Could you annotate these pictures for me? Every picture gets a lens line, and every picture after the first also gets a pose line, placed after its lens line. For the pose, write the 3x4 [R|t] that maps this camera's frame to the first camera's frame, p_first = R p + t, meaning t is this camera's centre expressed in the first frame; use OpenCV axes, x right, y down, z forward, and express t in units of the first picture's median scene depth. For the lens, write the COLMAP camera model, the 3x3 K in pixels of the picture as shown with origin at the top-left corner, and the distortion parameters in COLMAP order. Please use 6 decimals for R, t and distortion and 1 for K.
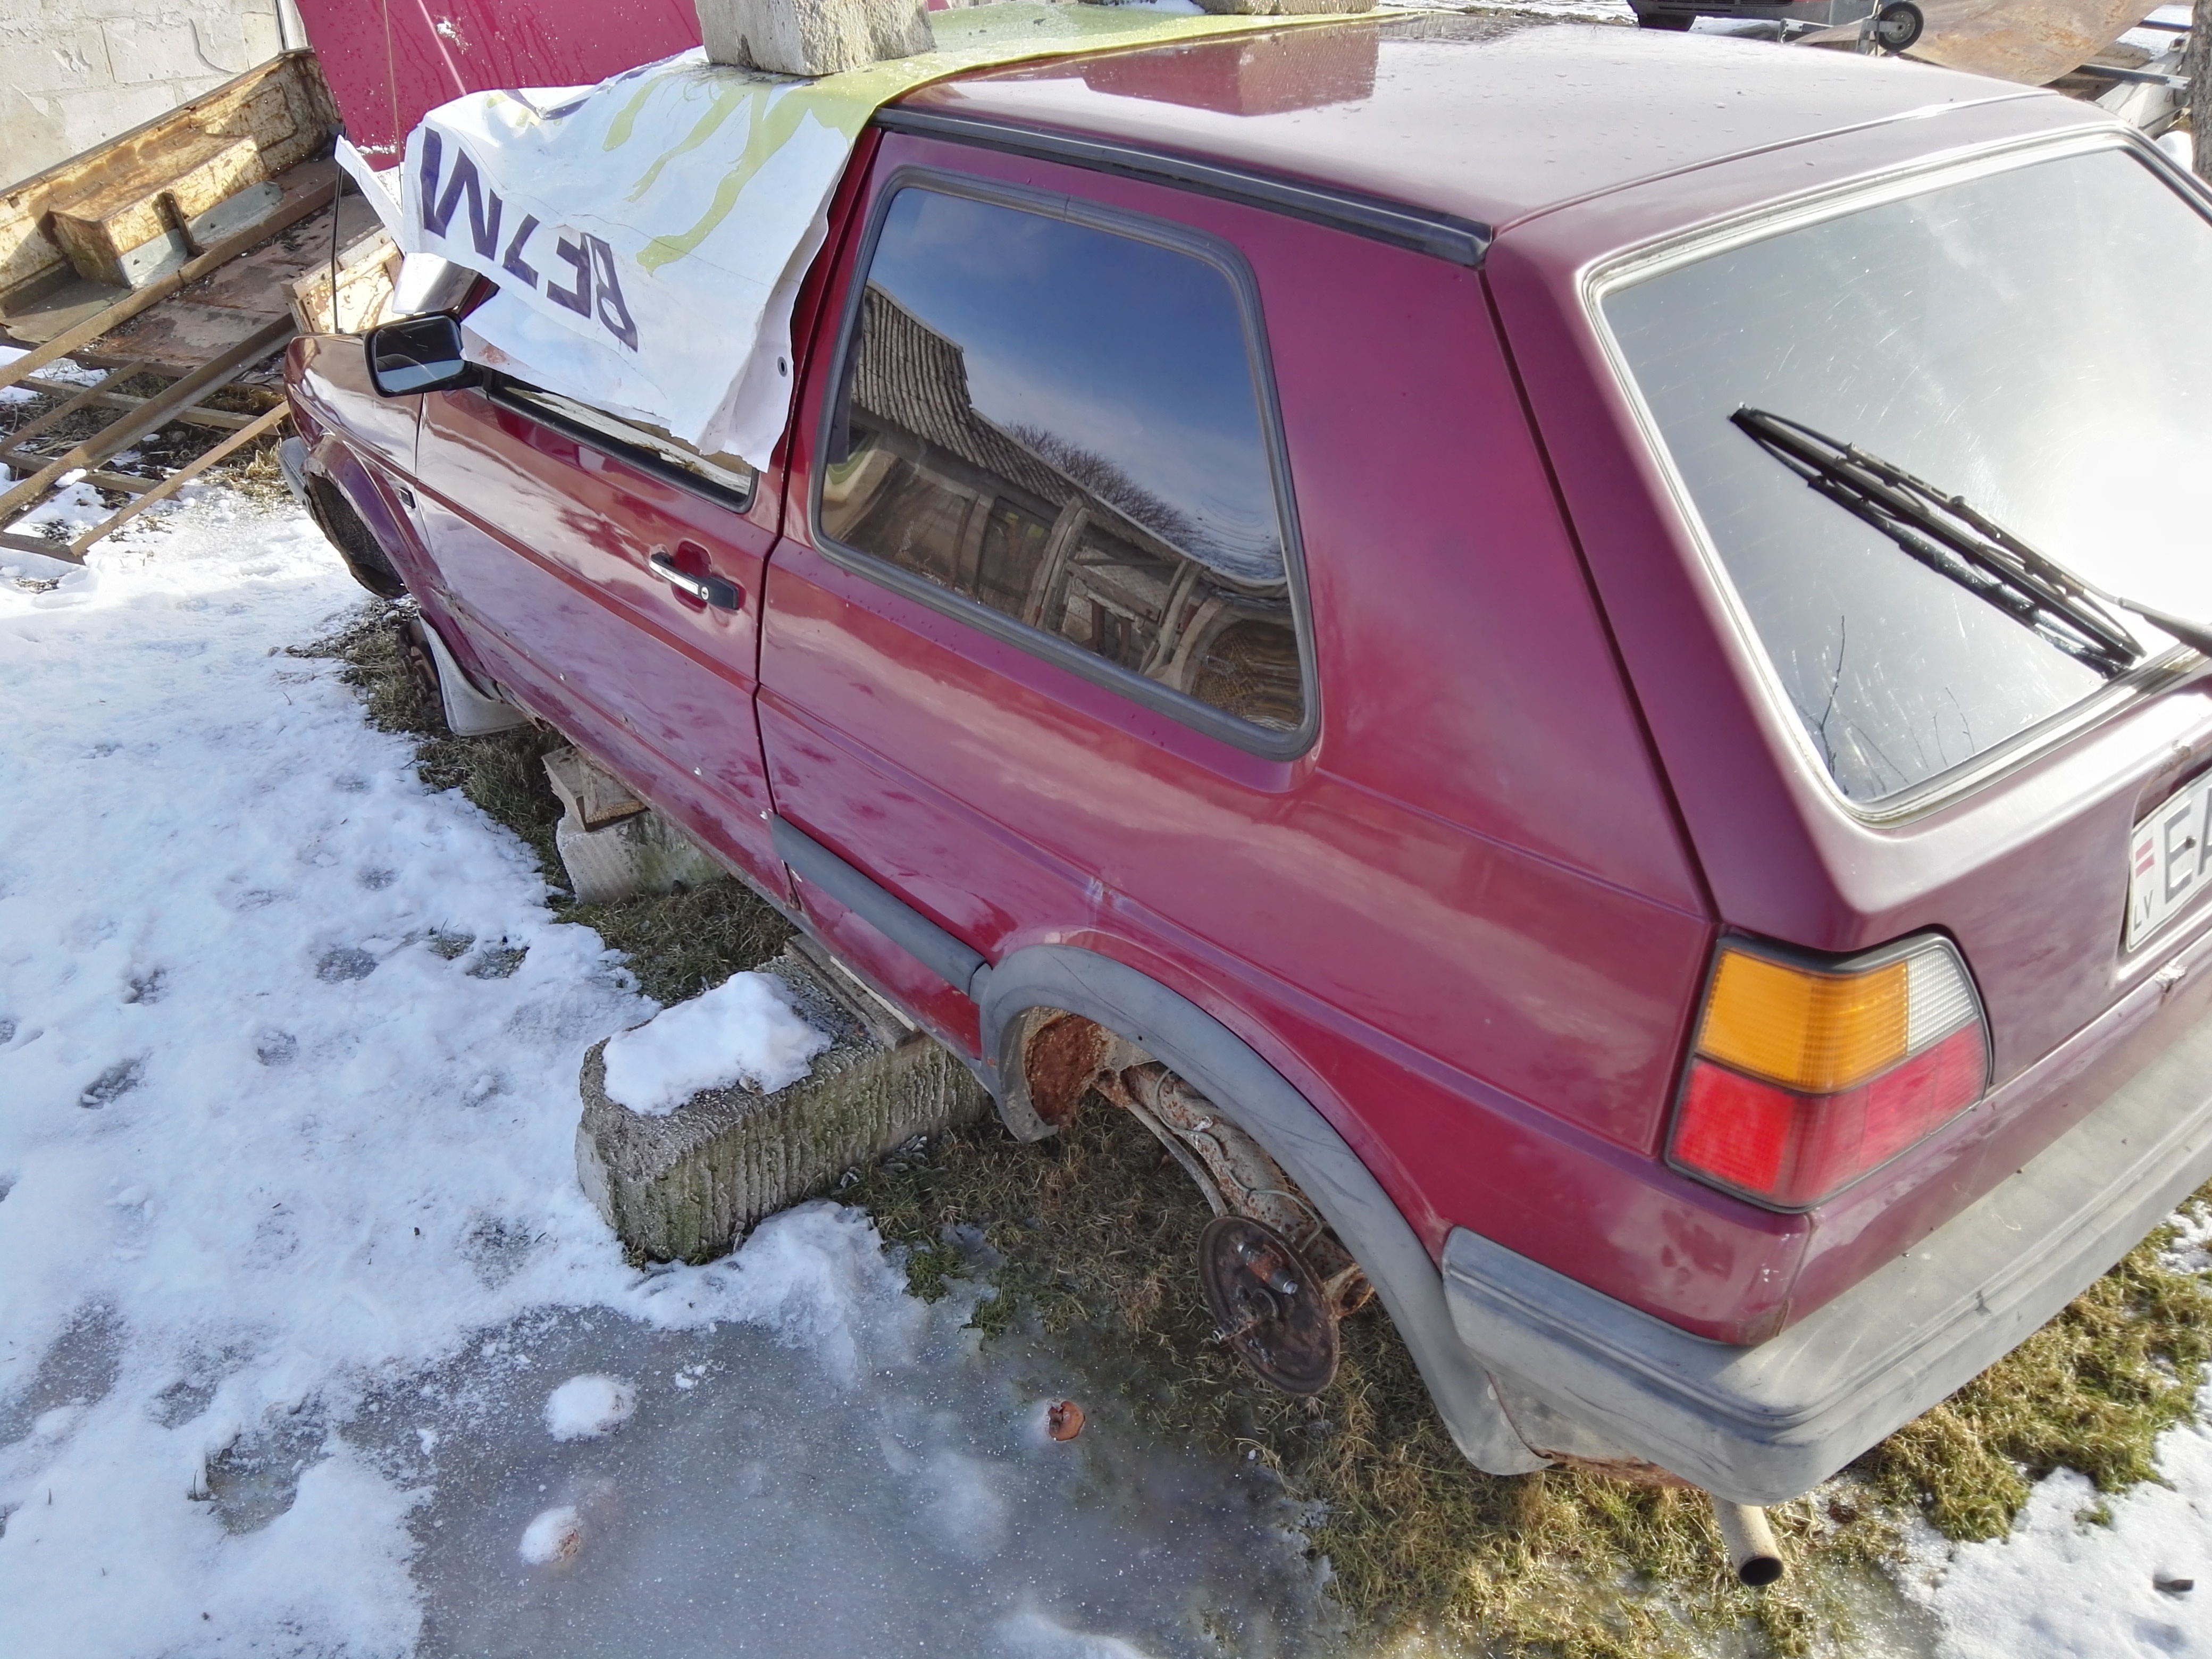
lens RADIAL K [[1851.2, 0, 1106.0], [0, 1851.2, 829.5], [0, 0, 1]] dist [0.011662, -0.009556]
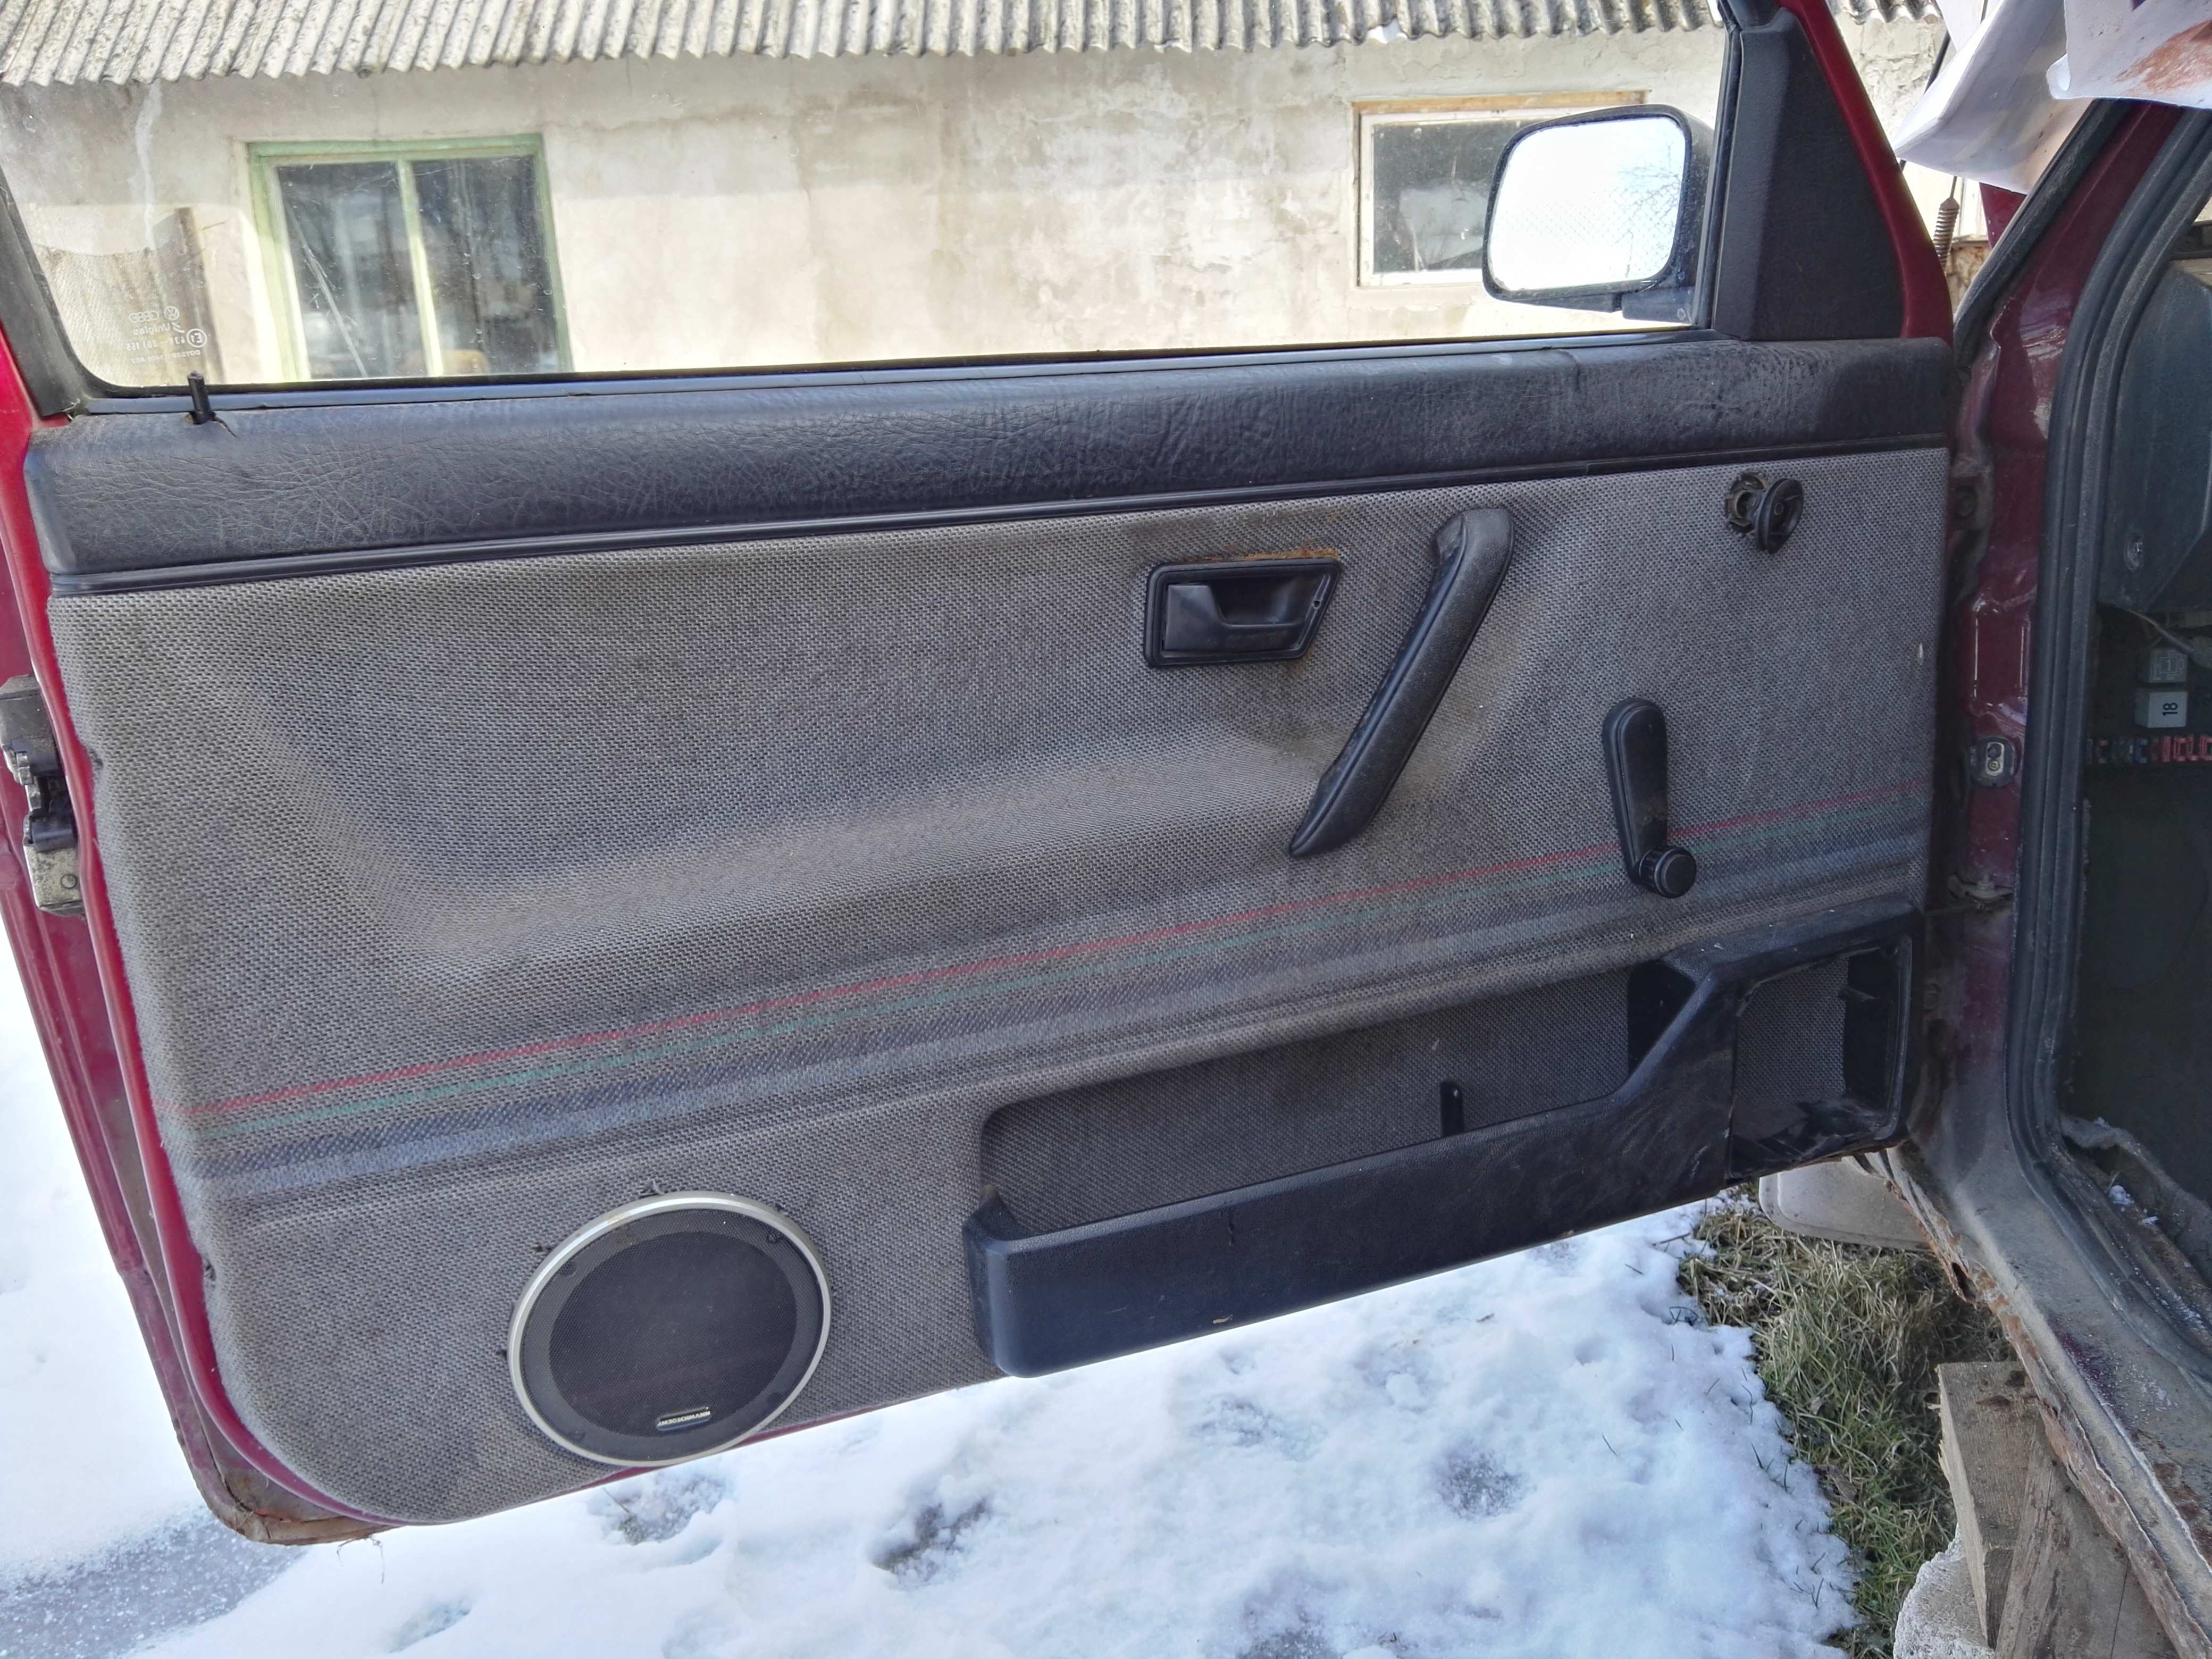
lens RADIAL K [[1851.2, 0, 1106.0], [0, 1851.2, 829.5], [0, 0, 1]] dist [0.011662, -0.009556]
pose [[0.683403, 0.191199, -0.704559, -0.164167], [-0.329304, 0.942068, -0.063764, -0.058507], [0.651551, 0.275591, 0.706775, 0.556980]]
